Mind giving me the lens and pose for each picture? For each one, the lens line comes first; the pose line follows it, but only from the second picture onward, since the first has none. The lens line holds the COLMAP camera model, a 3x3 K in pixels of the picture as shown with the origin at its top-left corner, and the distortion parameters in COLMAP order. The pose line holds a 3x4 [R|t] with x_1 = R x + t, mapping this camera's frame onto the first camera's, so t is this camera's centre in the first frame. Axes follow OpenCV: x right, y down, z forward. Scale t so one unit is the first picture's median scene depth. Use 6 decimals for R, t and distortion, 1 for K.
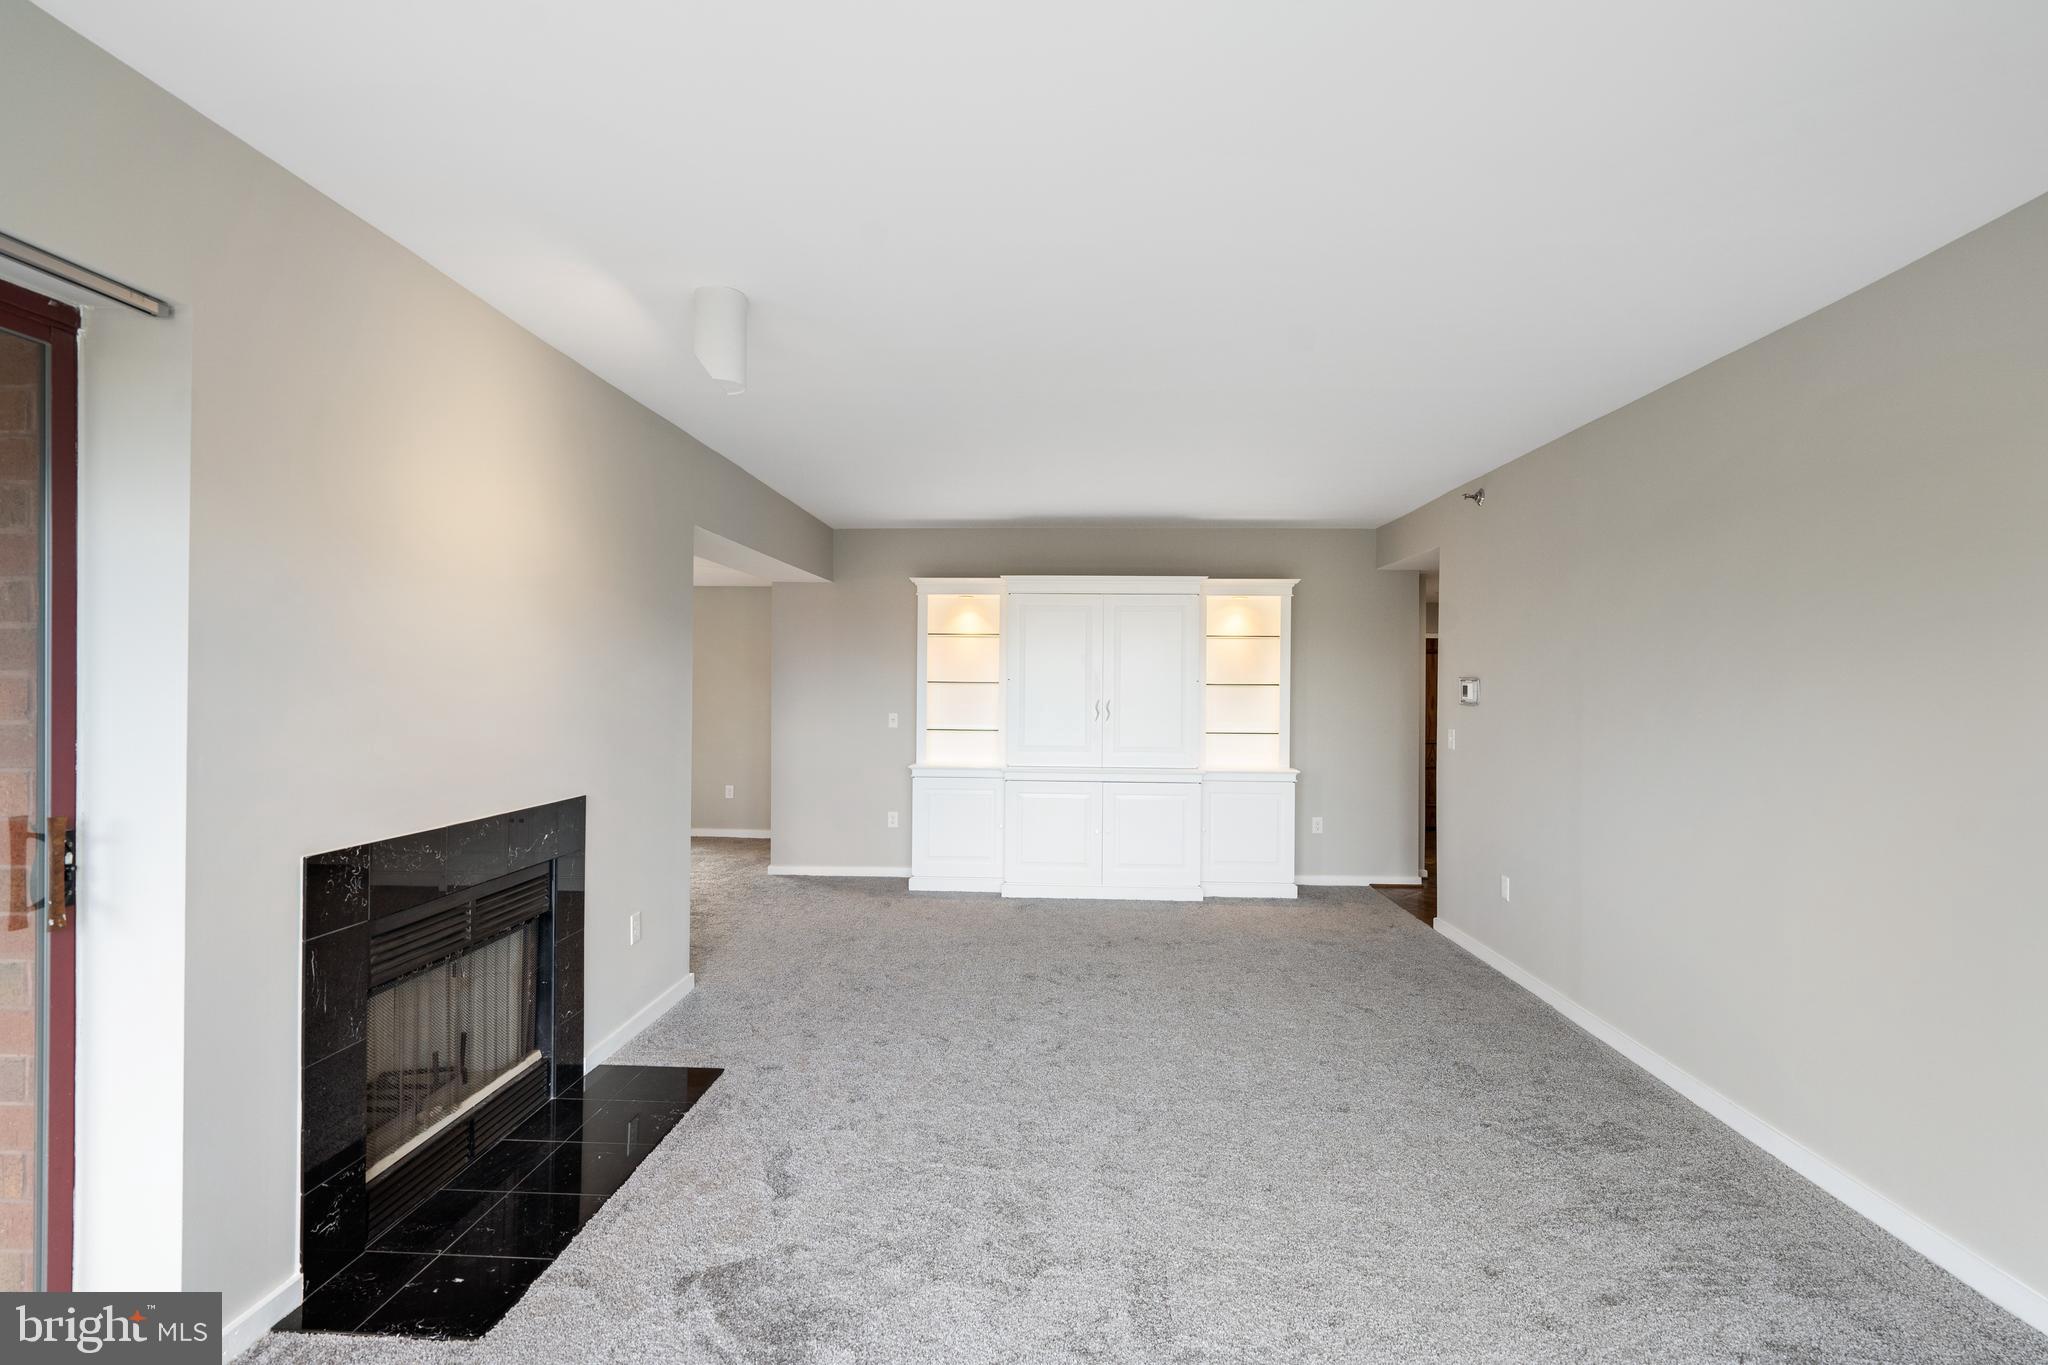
lens RADIAL K [[936.8, 0, 1014.7], [0, 936.8, 684.5], [0, 0, 1]] dist [0.004282, -0.000025]
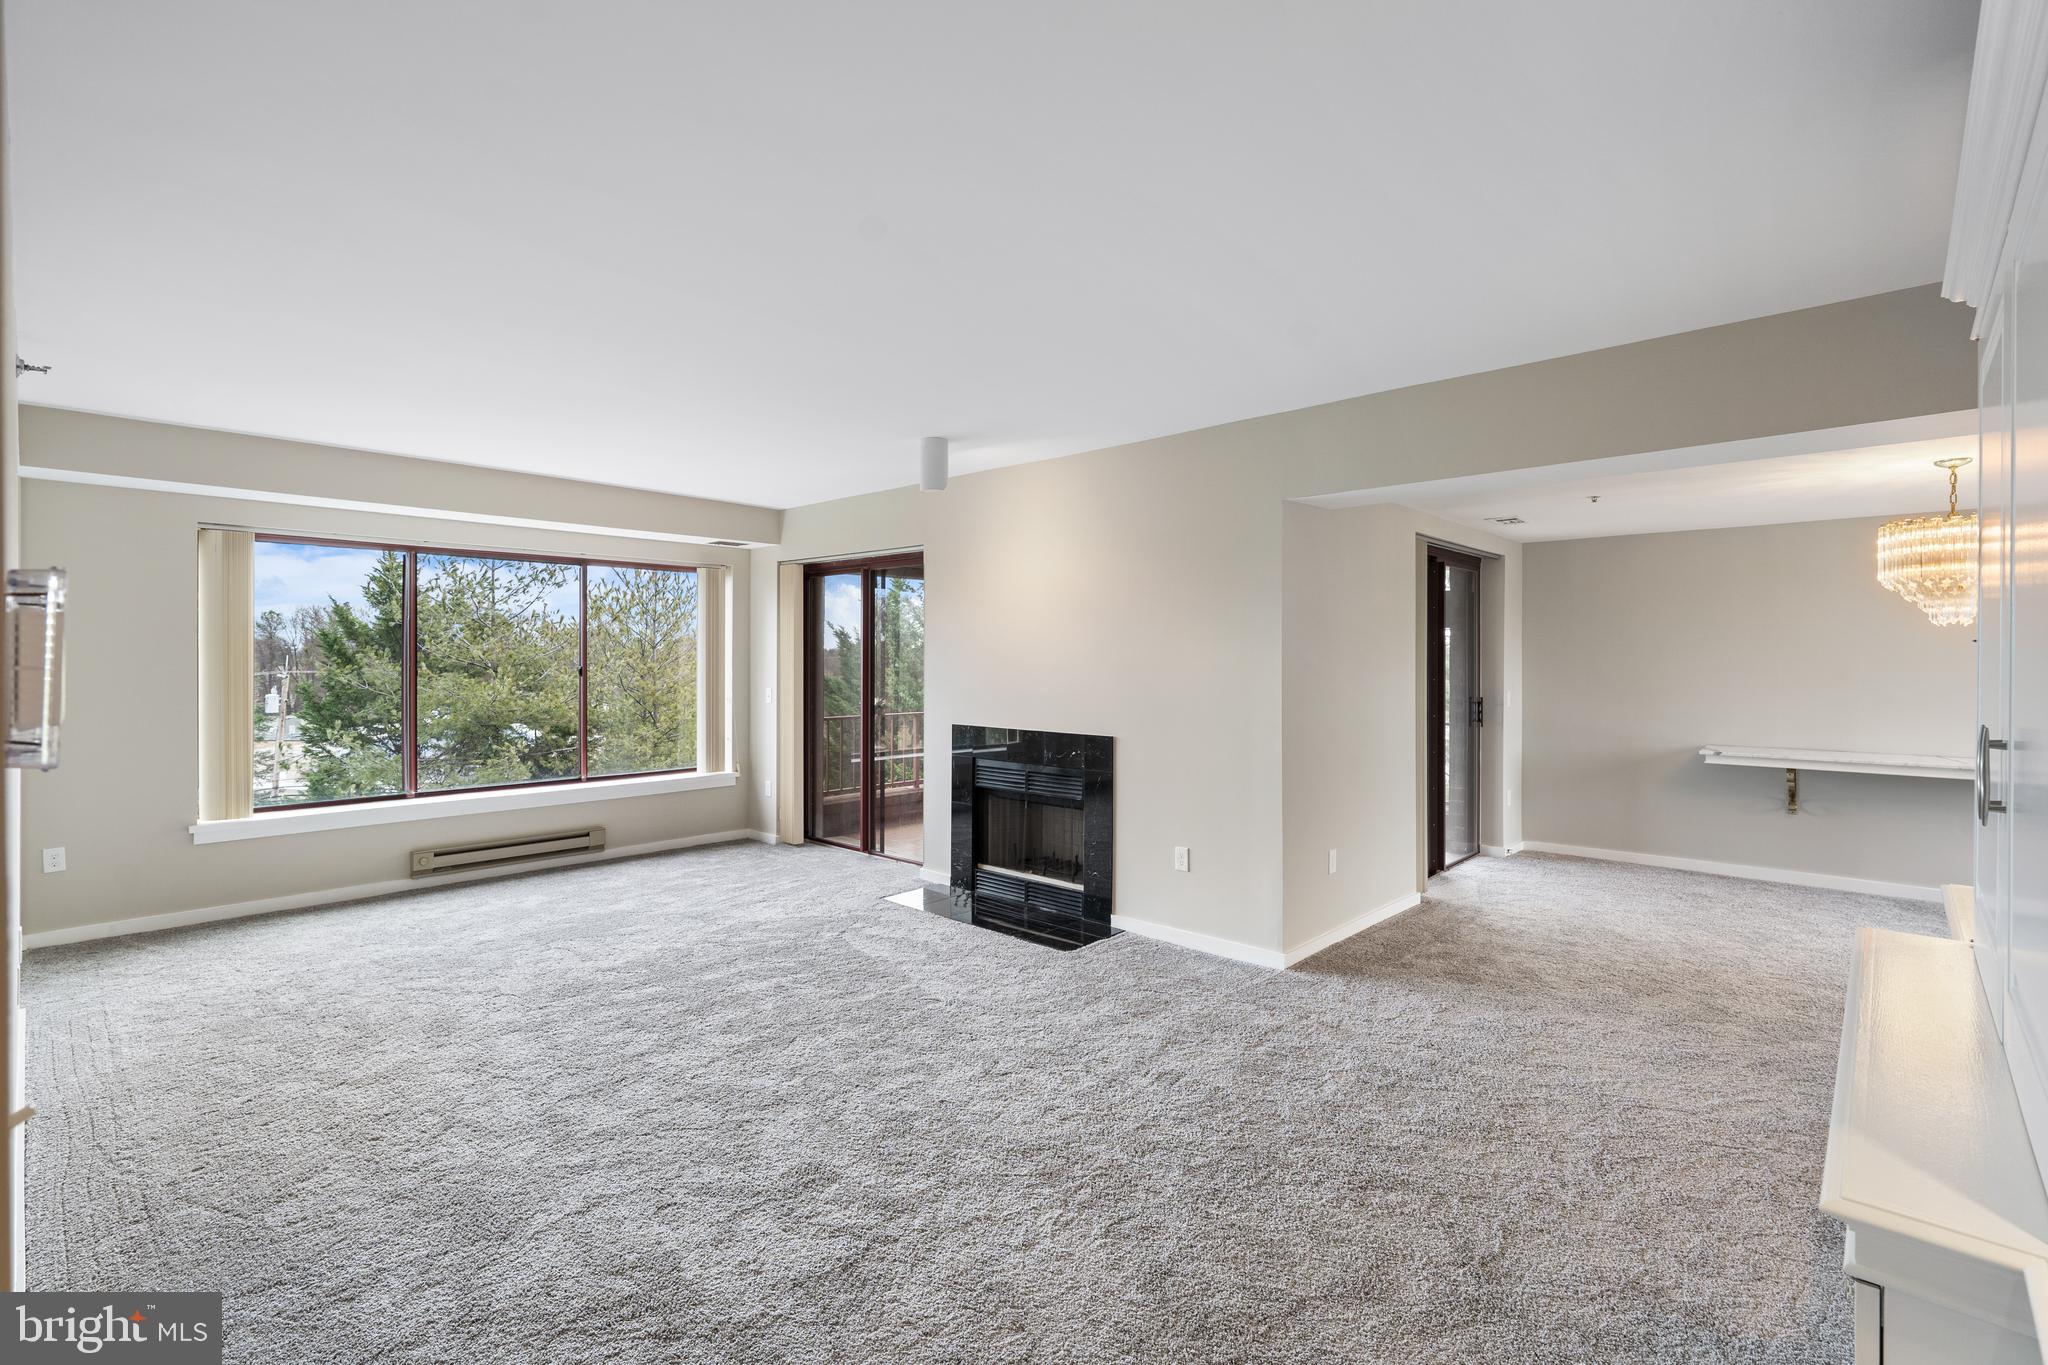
lens RADIAL K [[936.8, 0, 1023.4], [0, 936.8, 679.6], [0, 0, 1]] dist [0.004282, -0.000025]
pose [[-0.640440, 0.005889, -0.767985, 0.683246], [-0.006268, 0.999897, 0.012894, 0.011108], [0.767982, 0.013072, -0.640338, 1.659735]]
